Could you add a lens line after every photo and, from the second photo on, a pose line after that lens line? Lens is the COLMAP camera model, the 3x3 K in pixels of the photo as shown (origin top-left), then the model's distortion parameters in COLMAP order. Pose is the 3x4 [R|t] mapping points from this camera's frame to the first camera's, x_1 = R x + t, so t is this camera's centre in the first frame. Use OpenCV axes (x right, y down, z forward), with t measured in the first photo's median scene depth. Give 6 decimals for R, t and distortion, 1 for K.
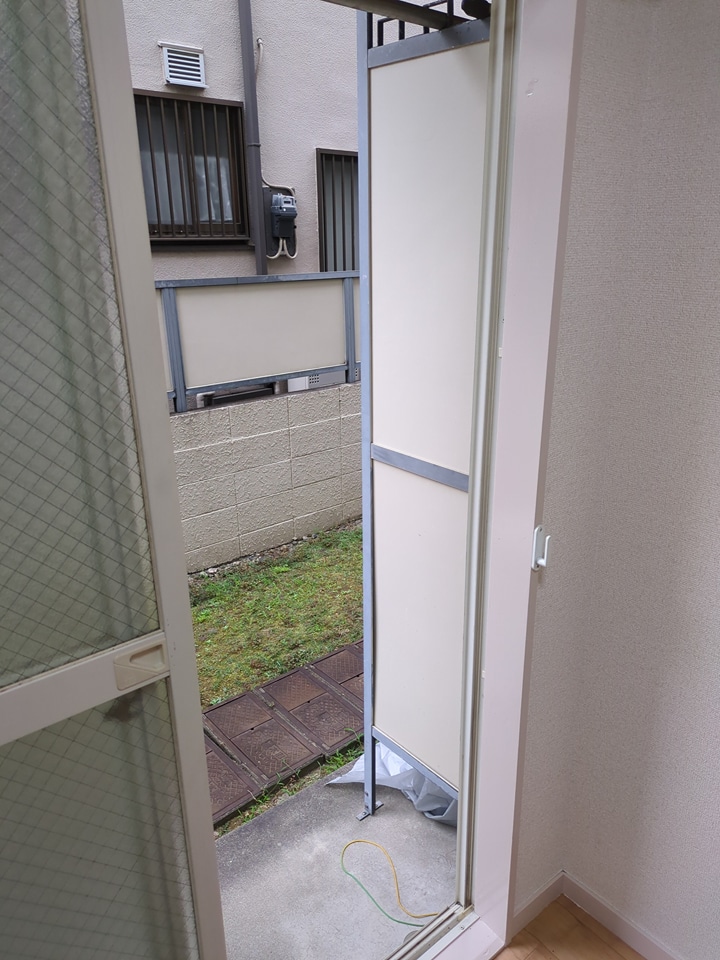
lens RADIAL K [[734.4, 0, 363.5], [0, 734.4, 487.7], [0, 0, 1]] dist [0.041071, -0.047193]
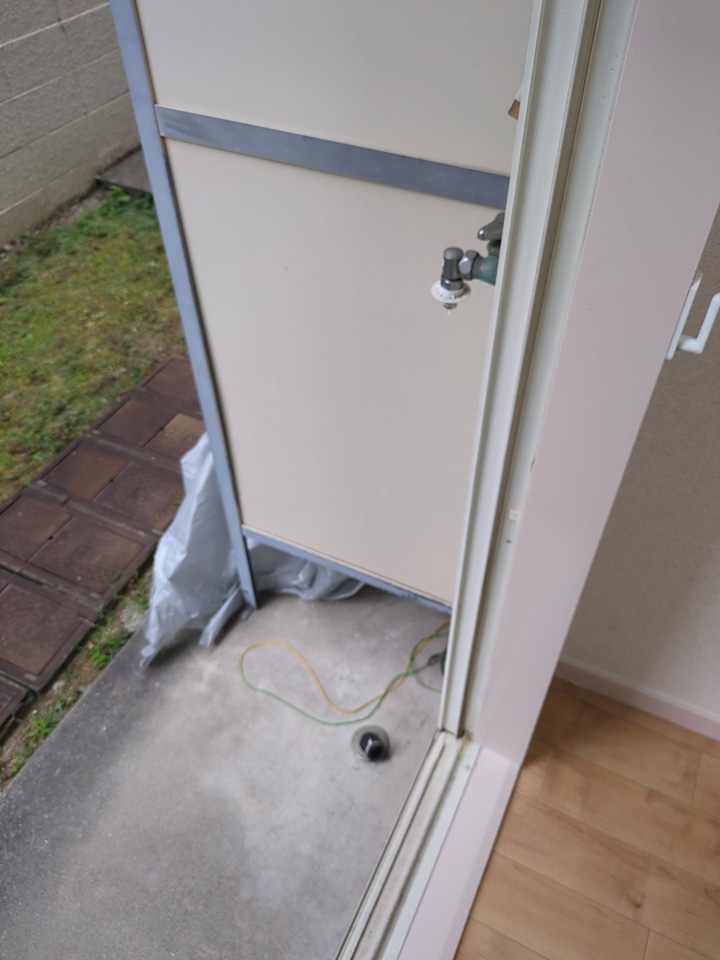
lens RADIAL K [[734.4, 0, 363.5], [0, 734.4, 487.7], [0, 0, 1]] dist [0.041071, -0.047193]
pose [[0.911907, -0.299224, 0.280873, -0.050640], [0.138688, 0.868820, 0.475309, -0.032591], [-0.386252, -0.394484, 0.833782, 0.240042]]
